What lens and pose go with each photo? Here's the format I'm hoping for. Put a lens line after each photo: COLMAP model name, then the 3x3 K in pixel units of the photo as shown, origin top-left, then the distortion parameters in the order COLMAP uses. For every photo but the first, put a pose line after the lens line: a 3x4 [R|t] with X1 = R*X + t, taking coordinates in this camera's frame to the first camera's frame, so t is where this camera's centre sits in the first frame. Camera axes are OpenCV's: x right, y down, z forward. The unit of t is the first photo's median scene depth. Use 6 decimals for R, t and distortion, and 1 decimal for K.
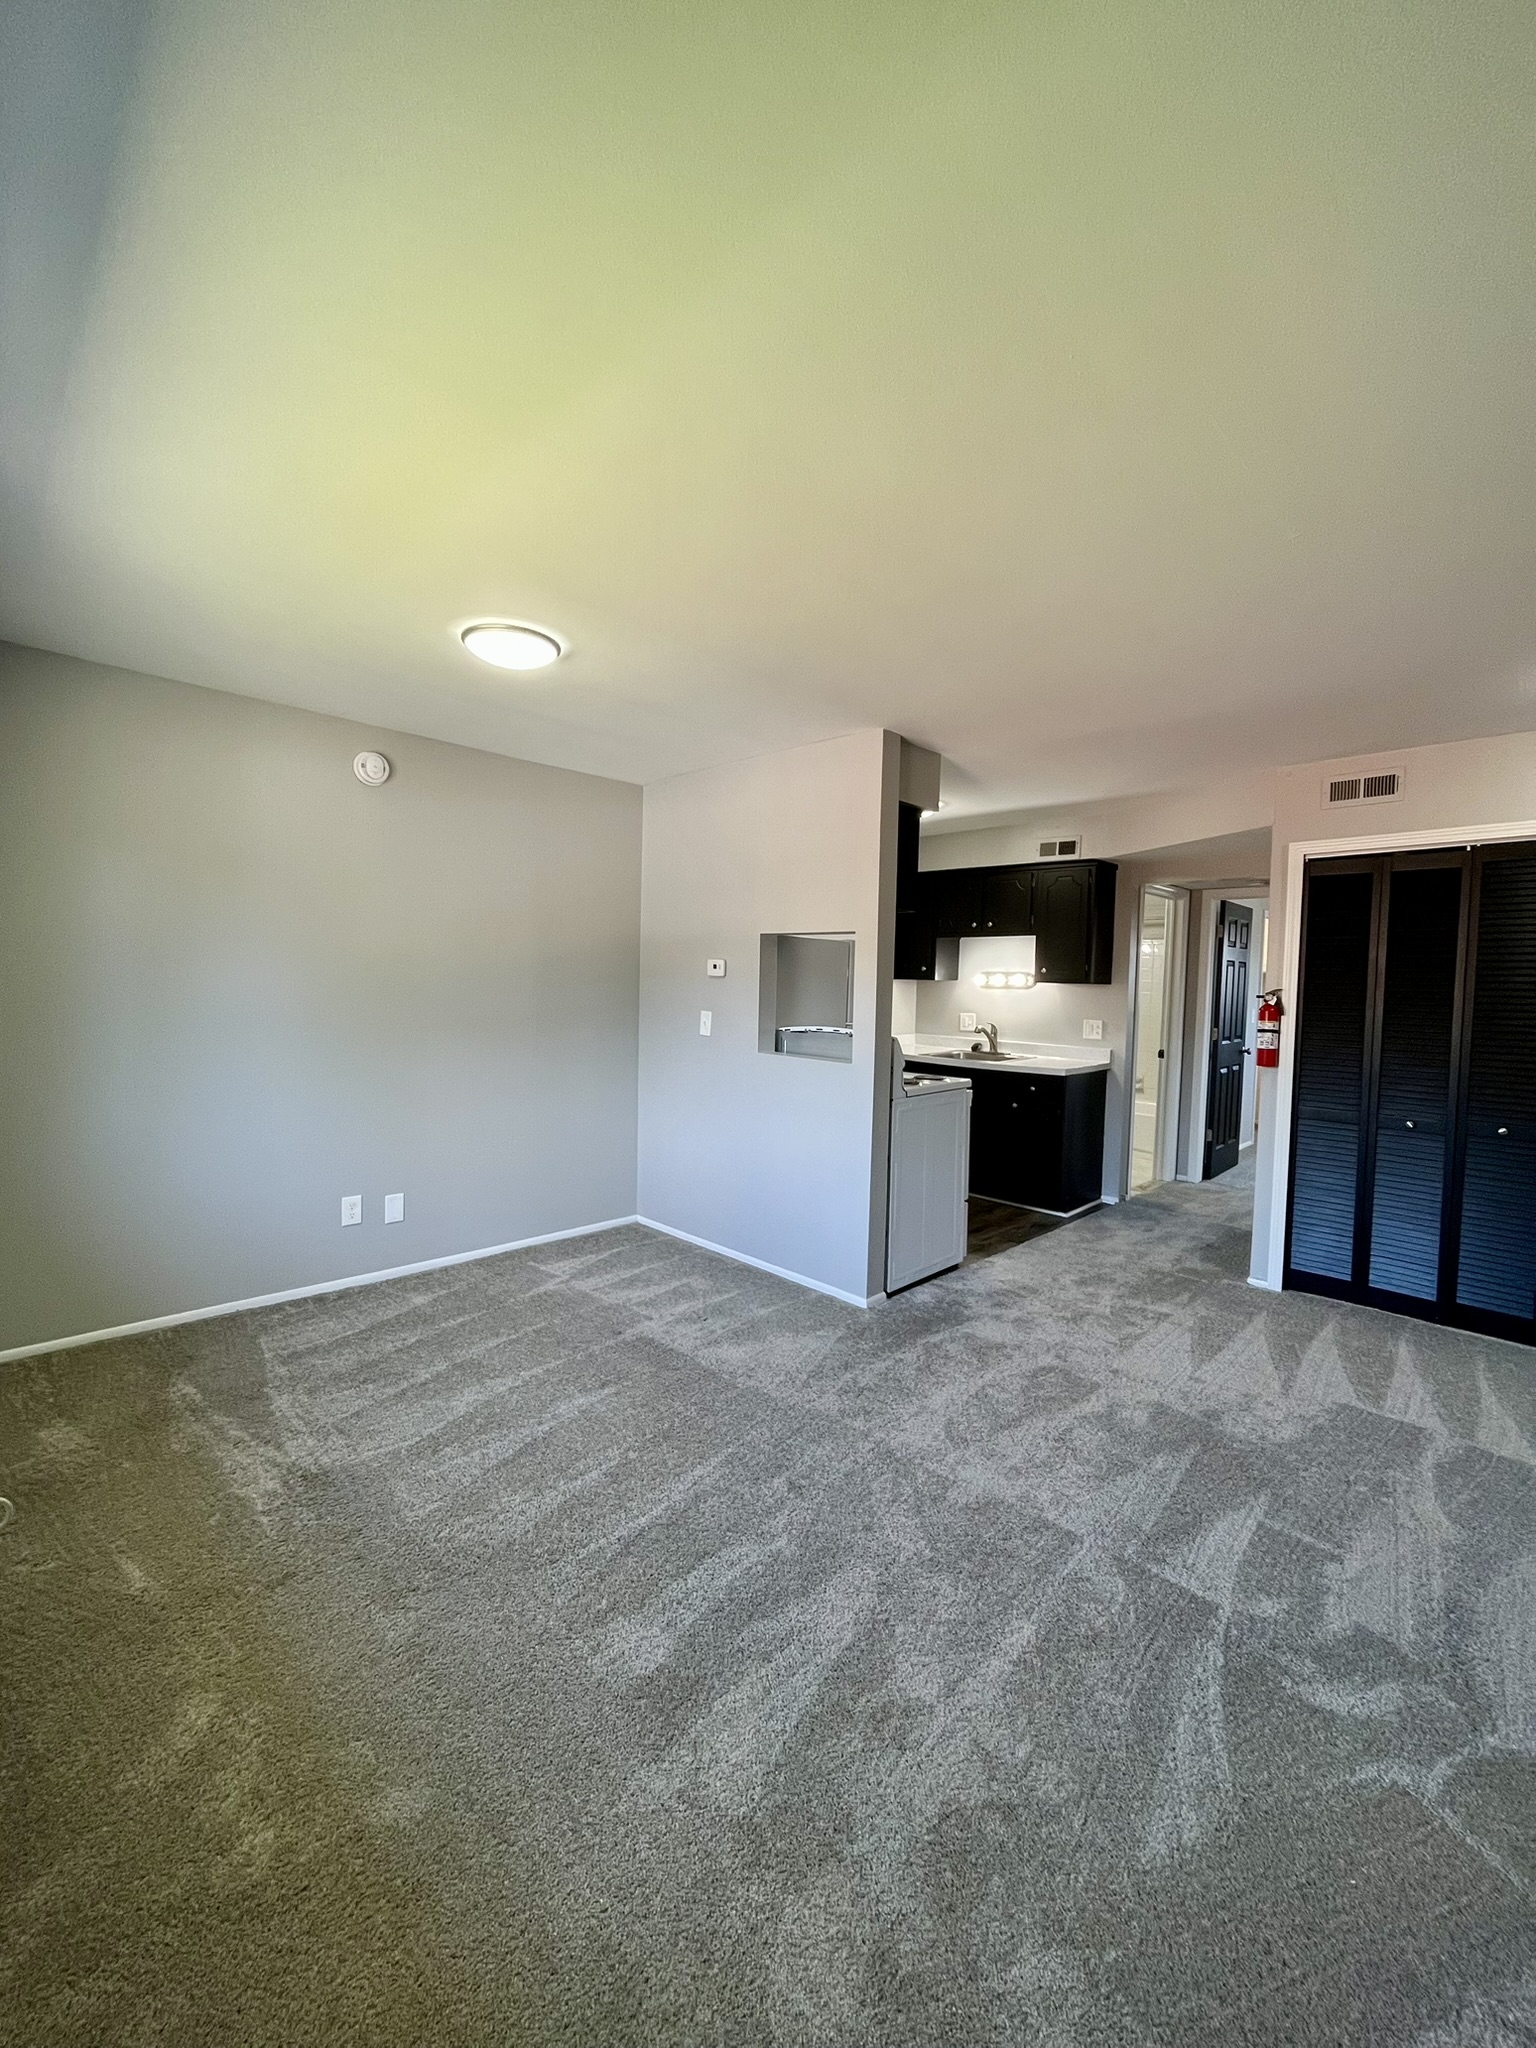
lens RADIAL K [[821.3, 0, 776.8], [0, 821.3, 1023.6], [0, 0, 1]] dist [-0.001415, -0.000171]
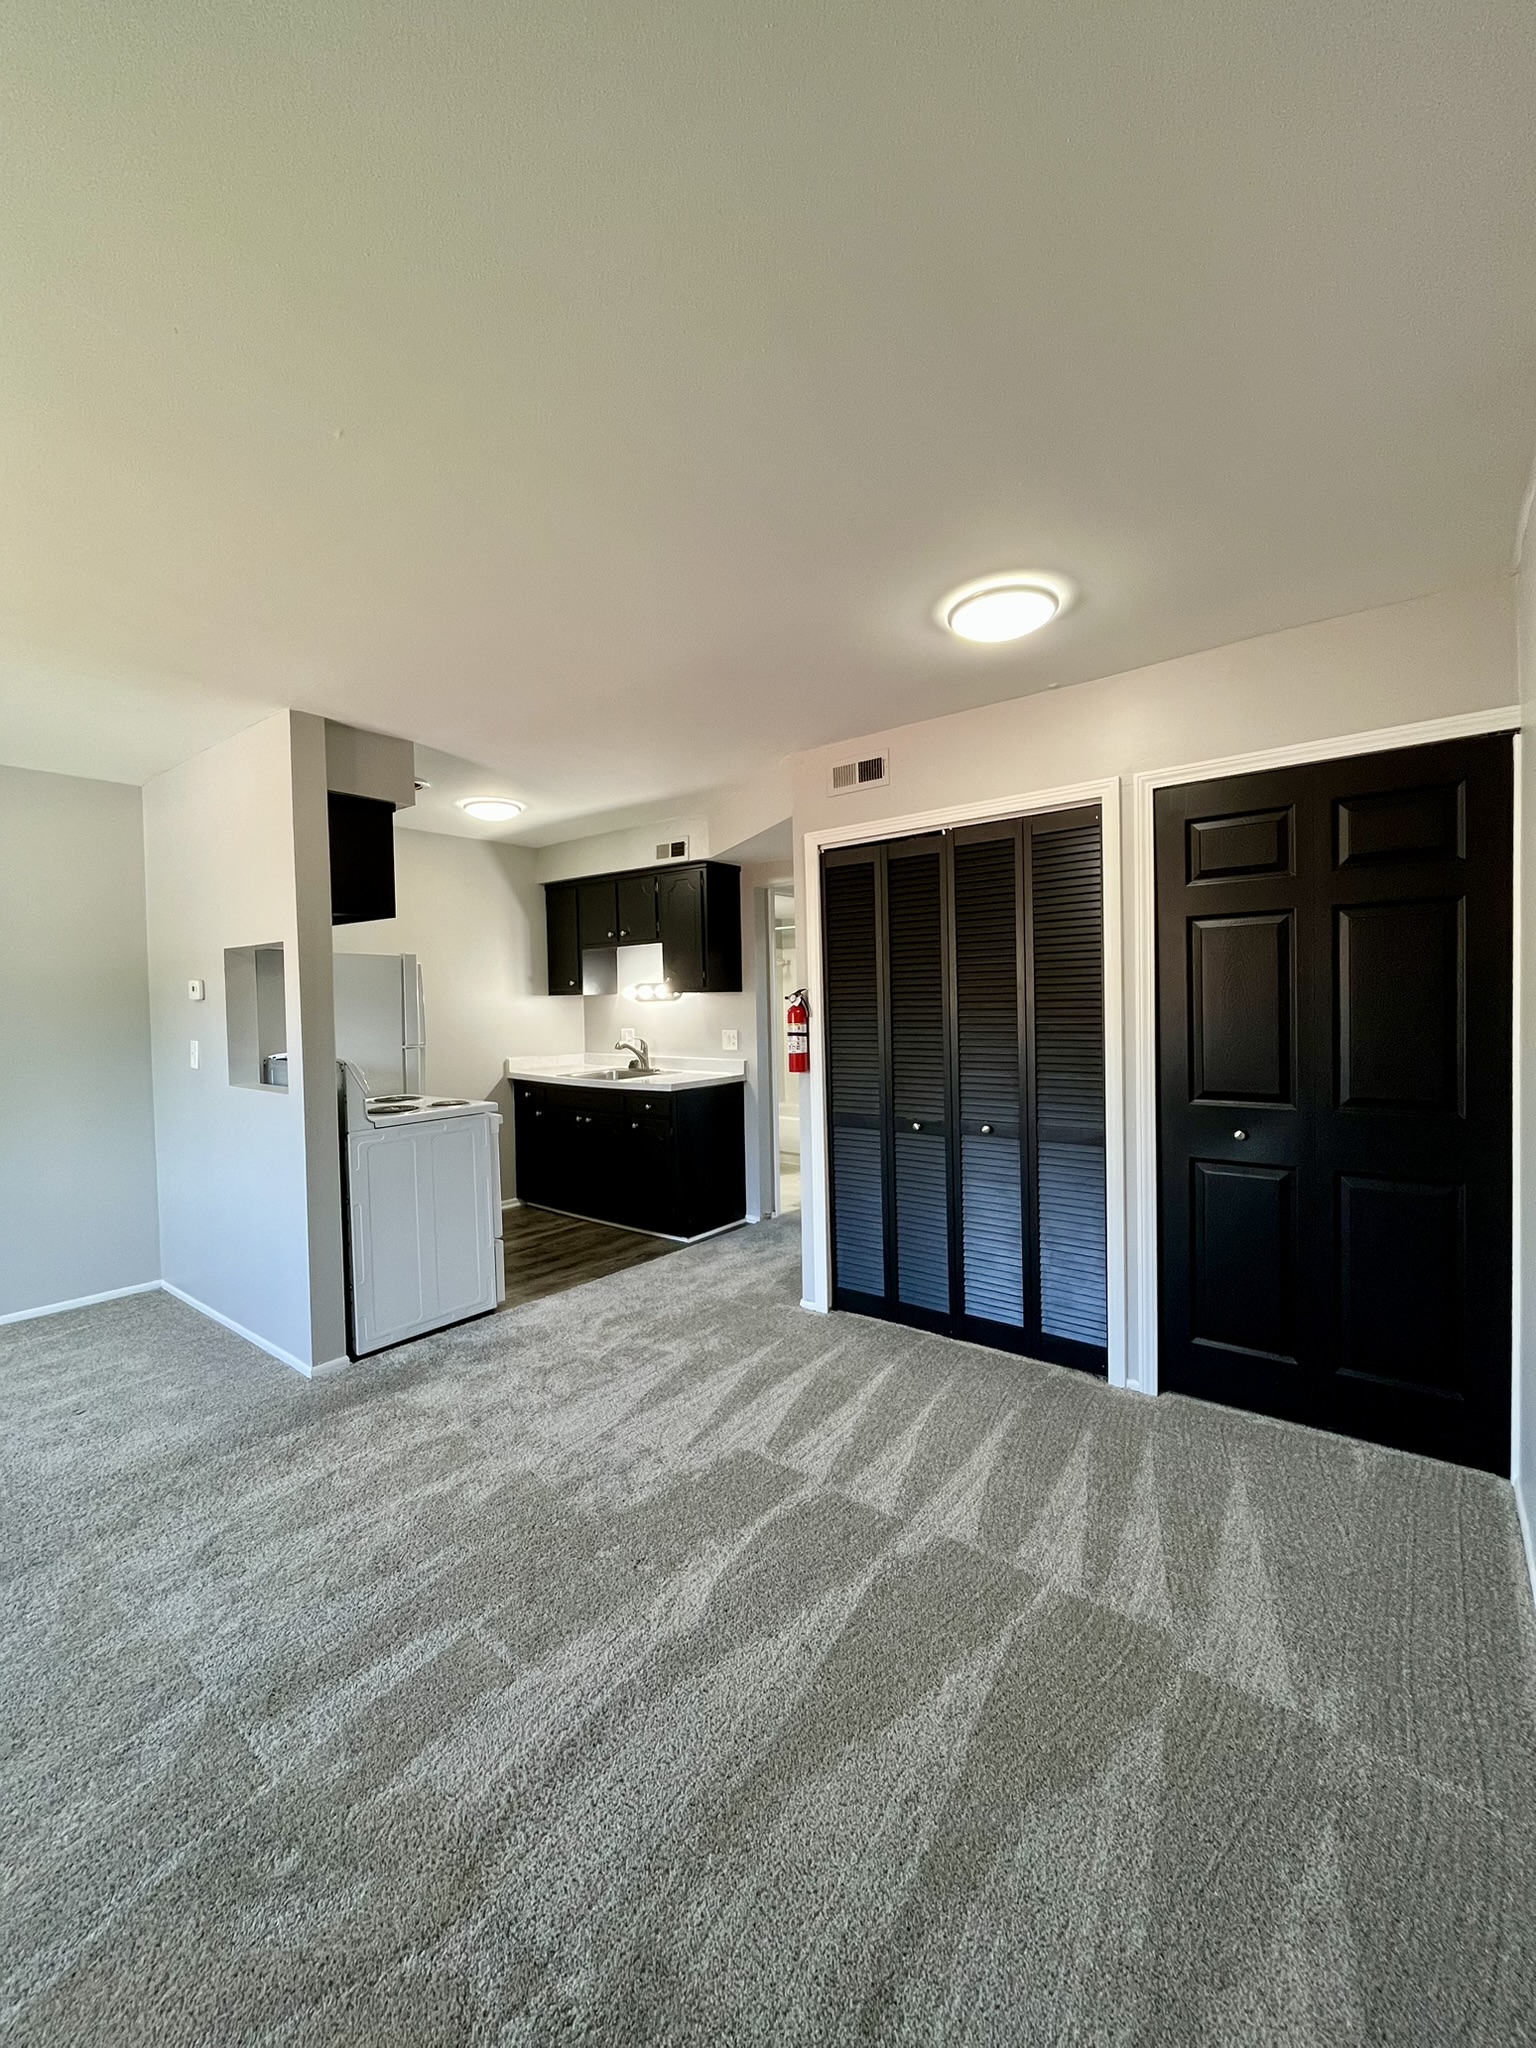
lens RADIAL K [[821.3, 0, 770.7], [0, 821.3, 1022.0], [0, 0, 1]] dist [-0.001415, -0.000171]
pose [[0.992587, -0.045254, 0.112801, 0.454730], [0.048209, 0.998558, -0.023607, 0.015790], [-0.111570, 0.028870, 0.993337, 0.072569]]
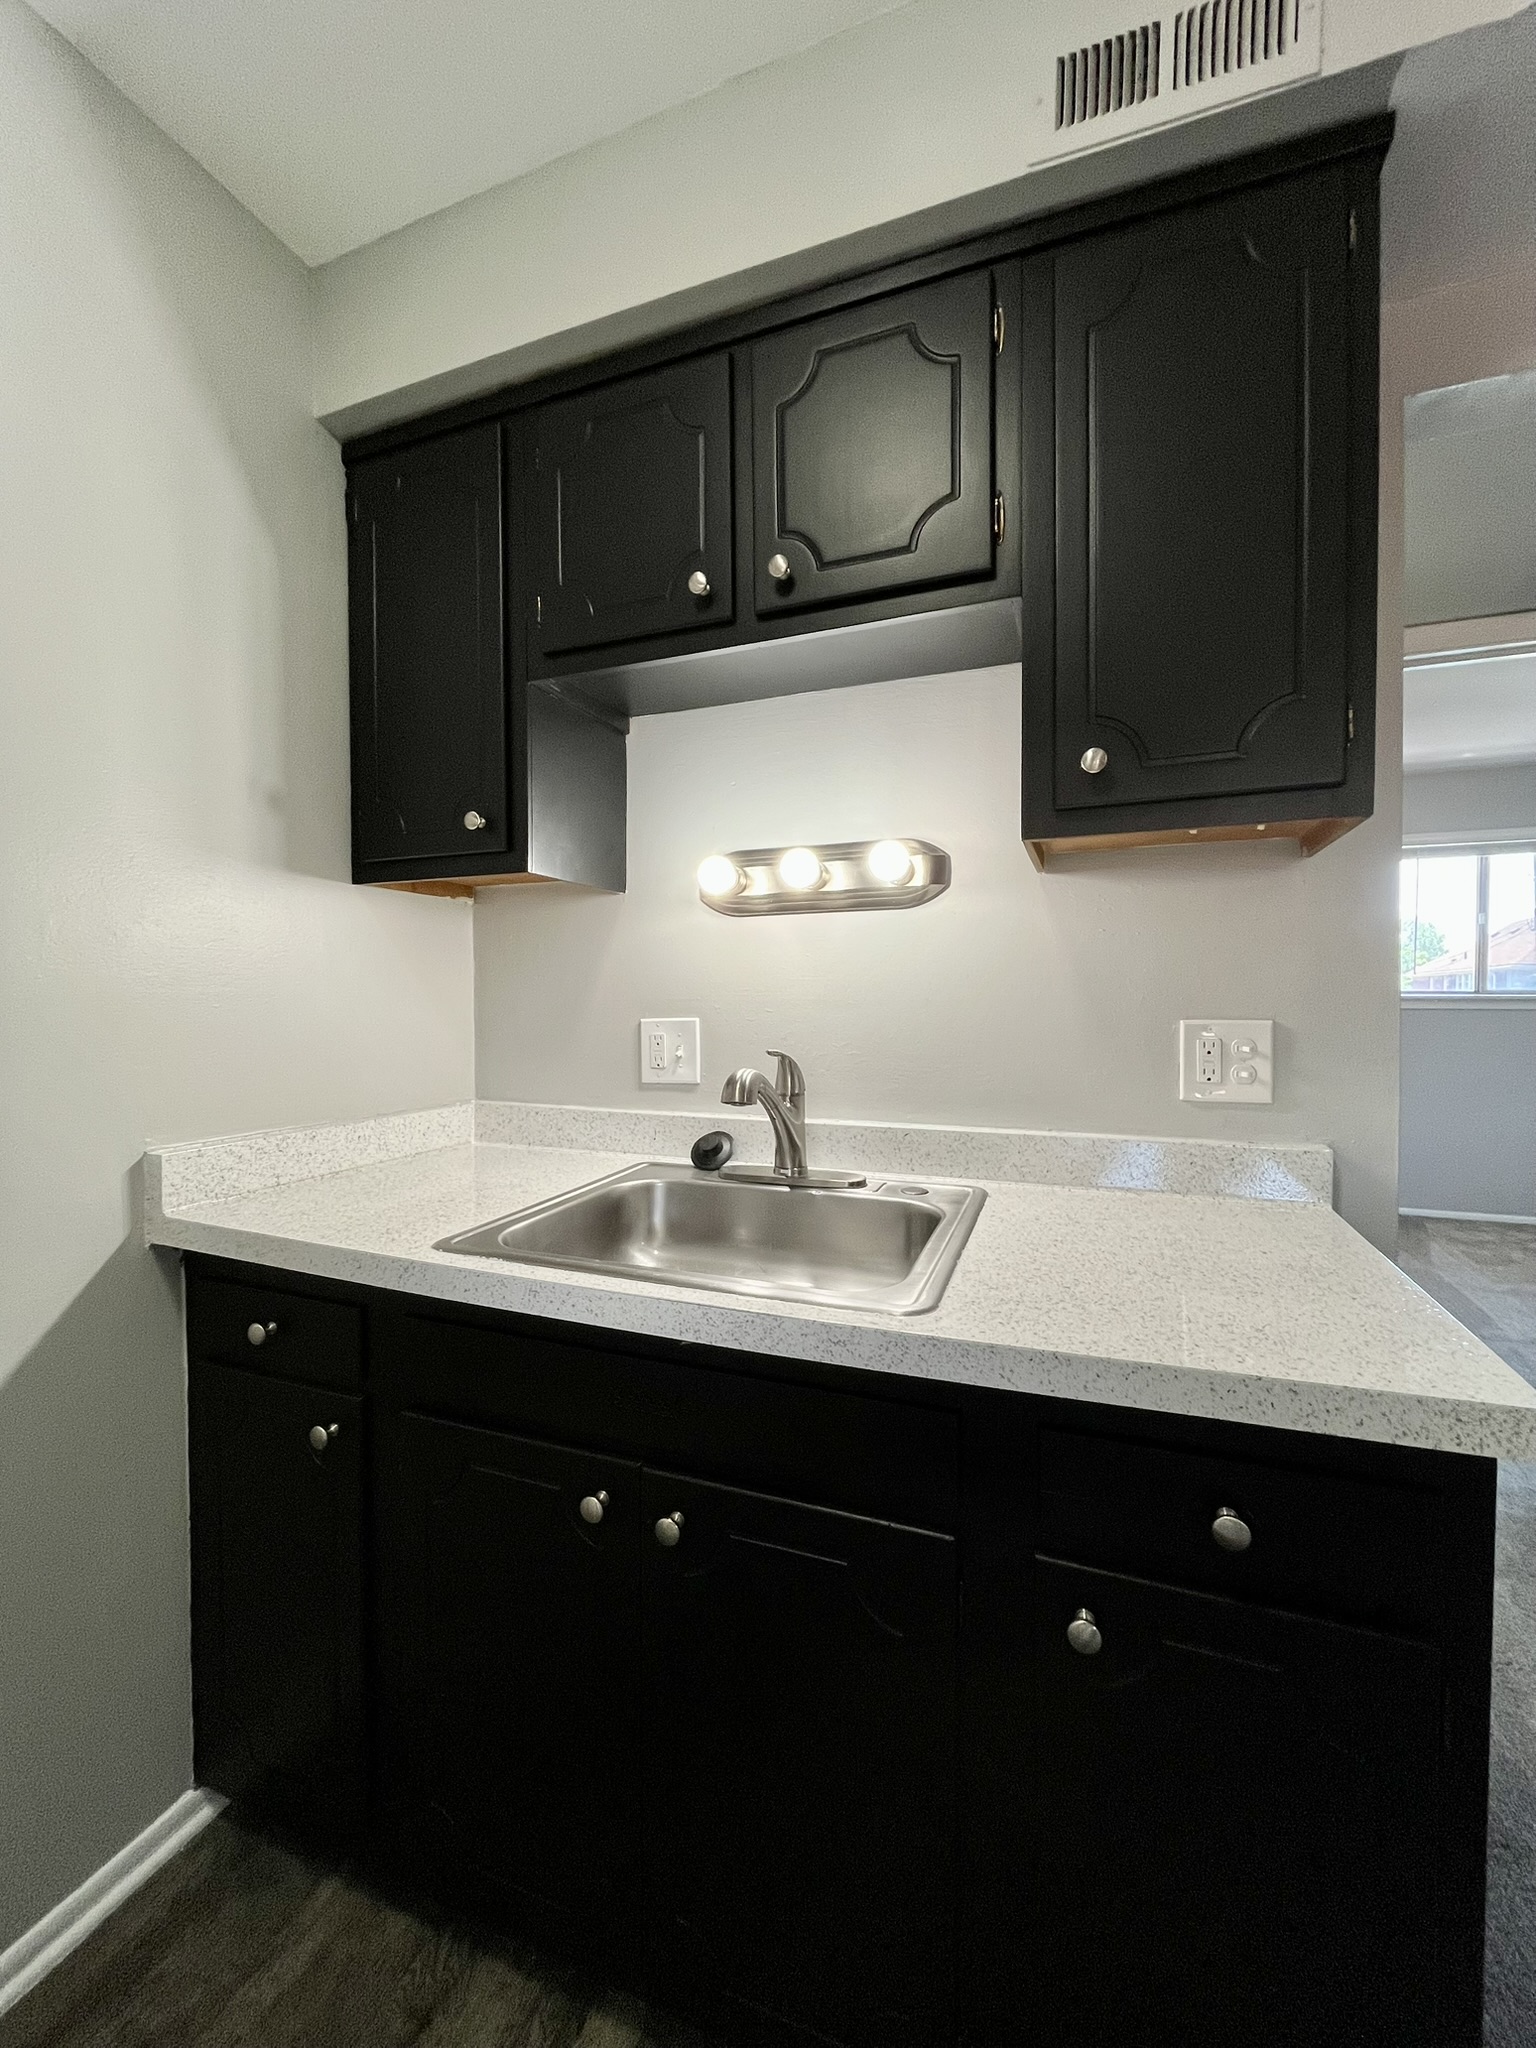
lens RADIAL K [[821.3, 0, 780.5], [0, 821.3, 1023.9], [0, 0, 1]] dist [-0.001415, -0.000171]
pose [[0.911529, -0.034869, 0.409754, 0.247255], [0.046701, 0.998730, -0.018901, -0.006241], [-0.408575, 0.036365, 0.912000, 1.173118]]
